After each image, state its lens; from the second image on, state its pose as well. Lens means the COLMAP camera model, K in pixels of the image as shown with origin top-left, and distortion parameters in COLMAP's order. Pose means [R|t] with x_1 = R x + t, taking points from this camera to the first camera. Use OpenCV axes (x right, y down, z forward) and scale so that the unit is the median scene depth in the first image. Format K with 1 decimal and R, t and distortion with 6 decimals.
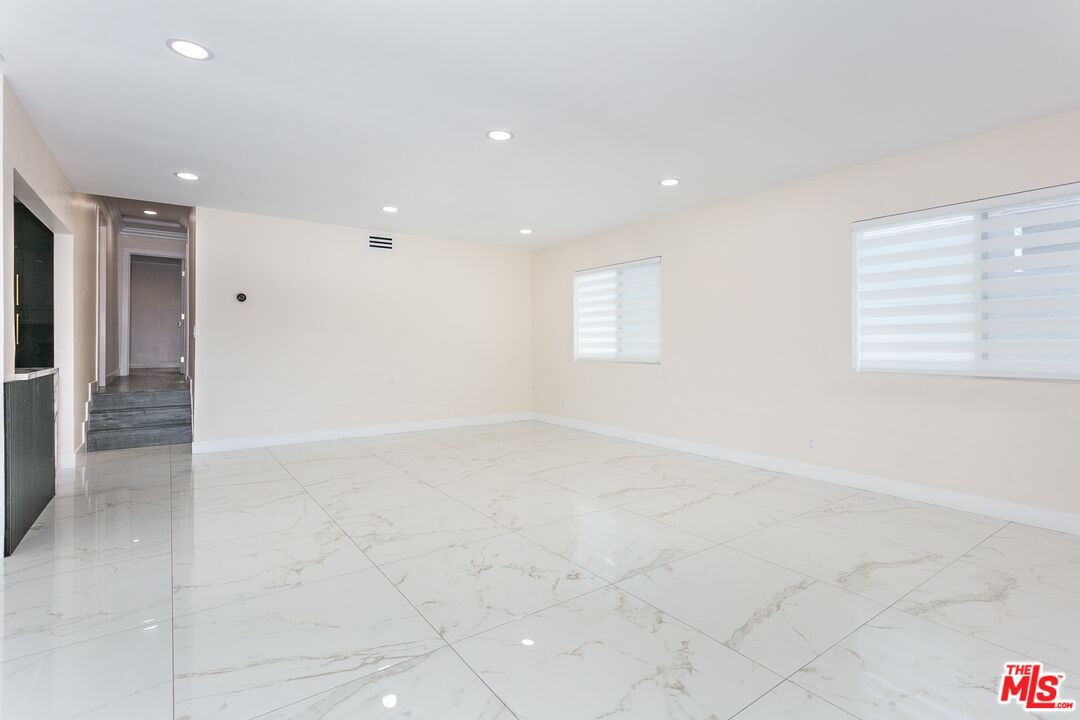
lens RADIAL K [[515.0, 0, 537.2], [0, 515.0, 346.3], [0, 0, 1]] dist [0.002585, 0.000907]
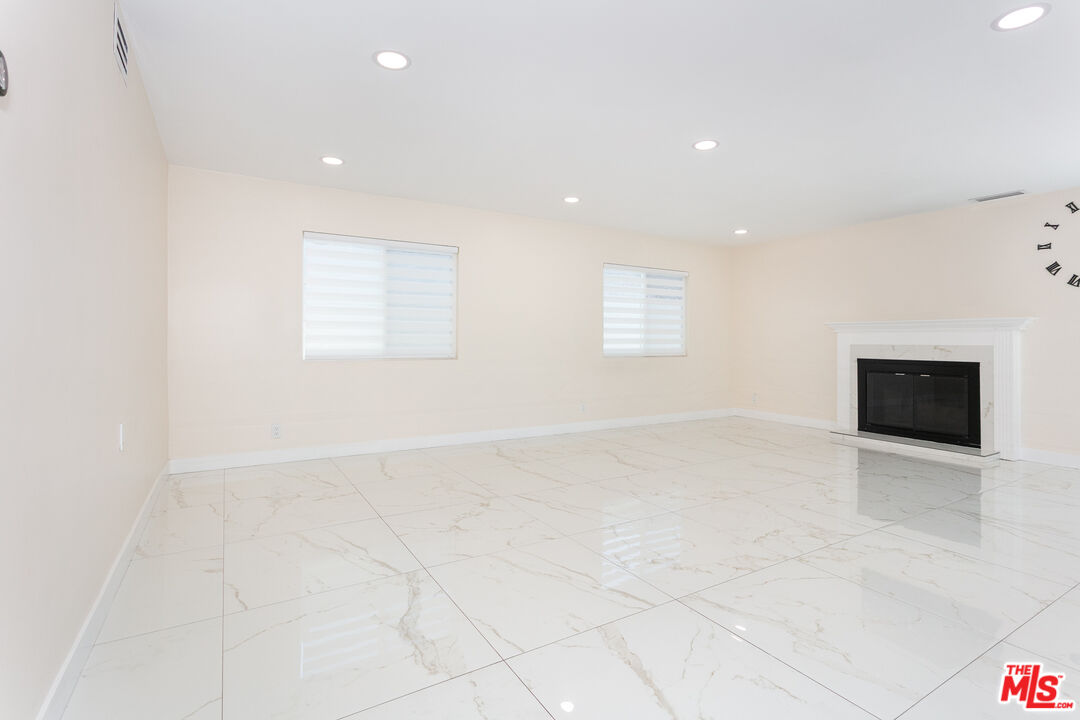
lens RADIAL K [[515.0, 0, 537.2], [0, 515.0, 346.3], [0, 0, 1]] dist [0.002585, 0.000907]
pose [[0.083237, -0.015104, 0.996415, -1.067512], [-0.006894, 0.999852, 0.015732, -0.007647], [-0.996506, -0.008179, 0.083121, 1.152650]]
